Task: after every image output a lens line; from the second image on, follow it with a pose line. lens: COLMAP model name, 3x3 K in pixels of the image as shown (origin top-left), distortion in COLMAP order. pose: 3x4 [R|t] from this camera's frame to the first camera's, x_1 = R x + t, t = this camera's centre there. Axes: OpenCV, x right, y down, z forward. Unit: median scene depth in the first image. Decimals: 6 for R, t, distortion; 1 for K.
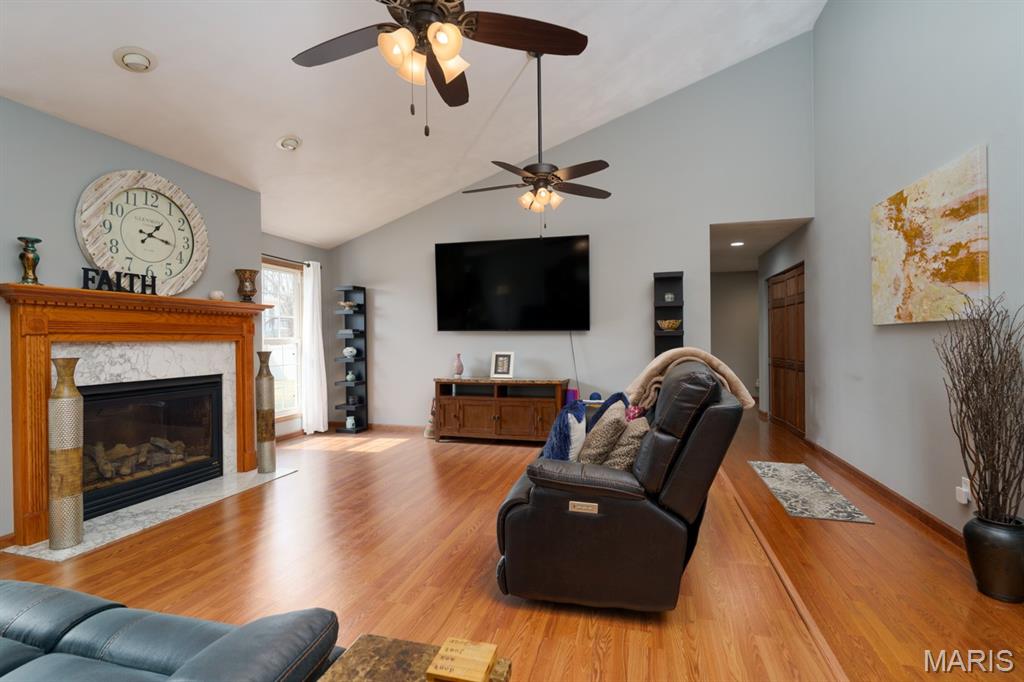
lens RADIAL K [[470.2, 0, 512.0], [0, 470.2, 341.0], [0, 0, 1]] dist [-0.001684, 0.000151]
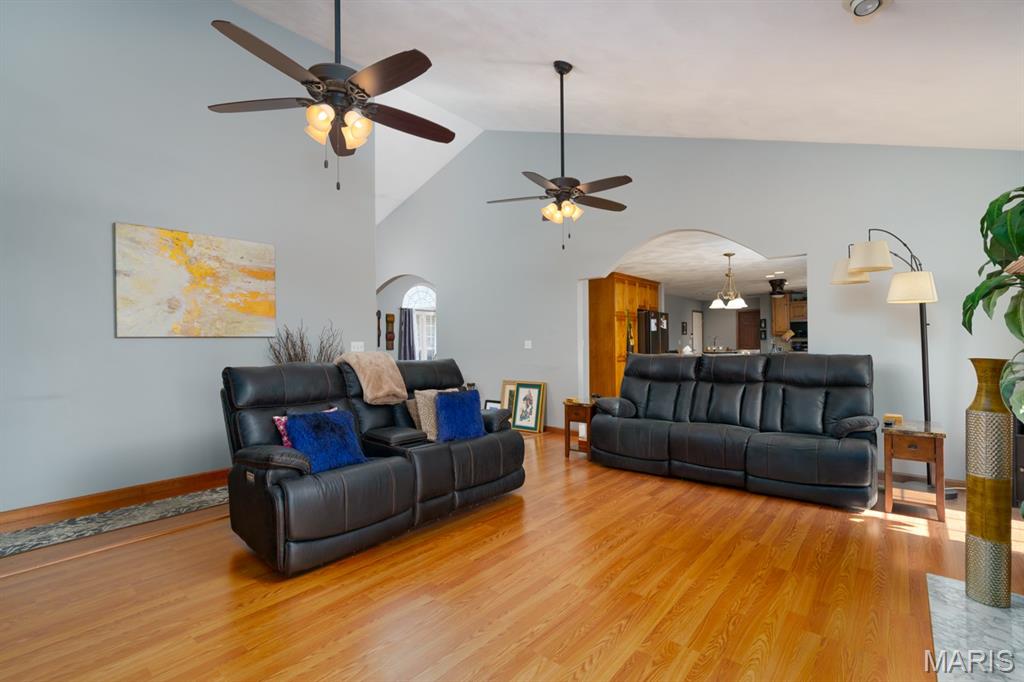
lens RADIAL K [[470.2, 0, 512.0], [0, 470.2, 341.0], [0, 0, 1]] dist [-0.001684, 0.000151]
pose [[-0.914422, 0.017006, 0.404404, -0.424696], [0.021028, 0.999764, 0.005506, -0.011369], [-0.404215, 0.013539, -0.914564, 1.558511]]
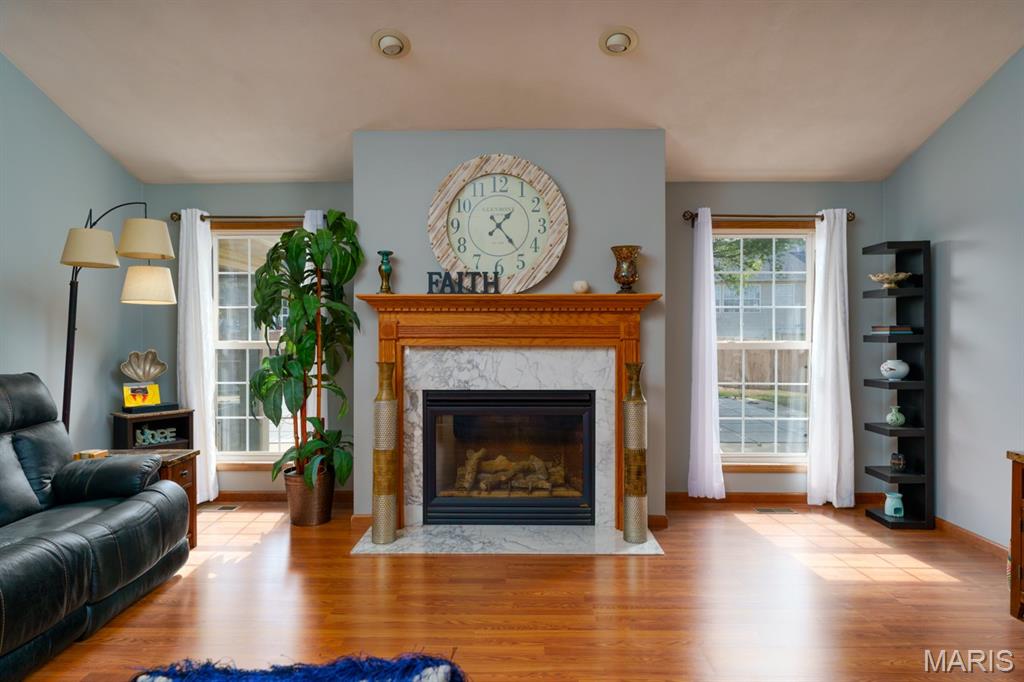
lens RADIAL K [[595.3, 0, 512.0], [0, 595.3, 341.0], [0, 0, 1]] dist [0.000100, 0.000062]
pose [[0.261781, 0.014604, -0.965017, 0.307079], [-0.007215, 0.999887, 0.013175, -0.023288], [0.965100, 0.003513, 0.261857, 0.715842]]
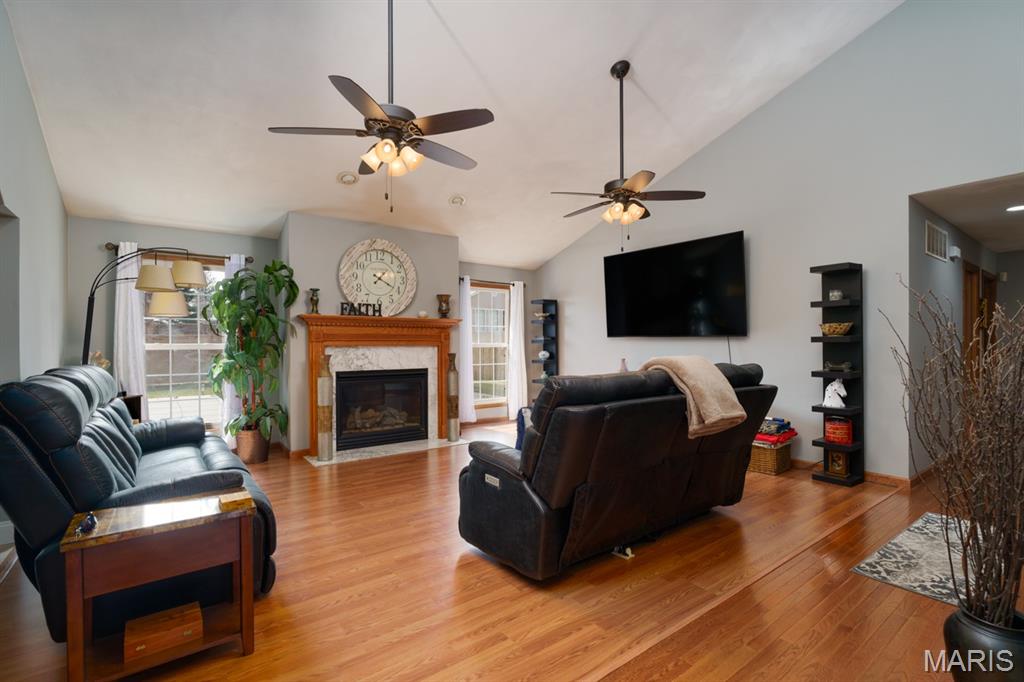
lens RADIAL K [[469.2, 0, 512.0], [0, 469.2, 346.8], [0, 0, 1]] dist [-0.000166, 0.000290]
pose [[0.793346, 0.008365, -0.608713, 0.533844], [-0.005863, 0.999964, 0.006101, -0.007003], [0.608742, -0.001272, 0.793367, 0.018038]]
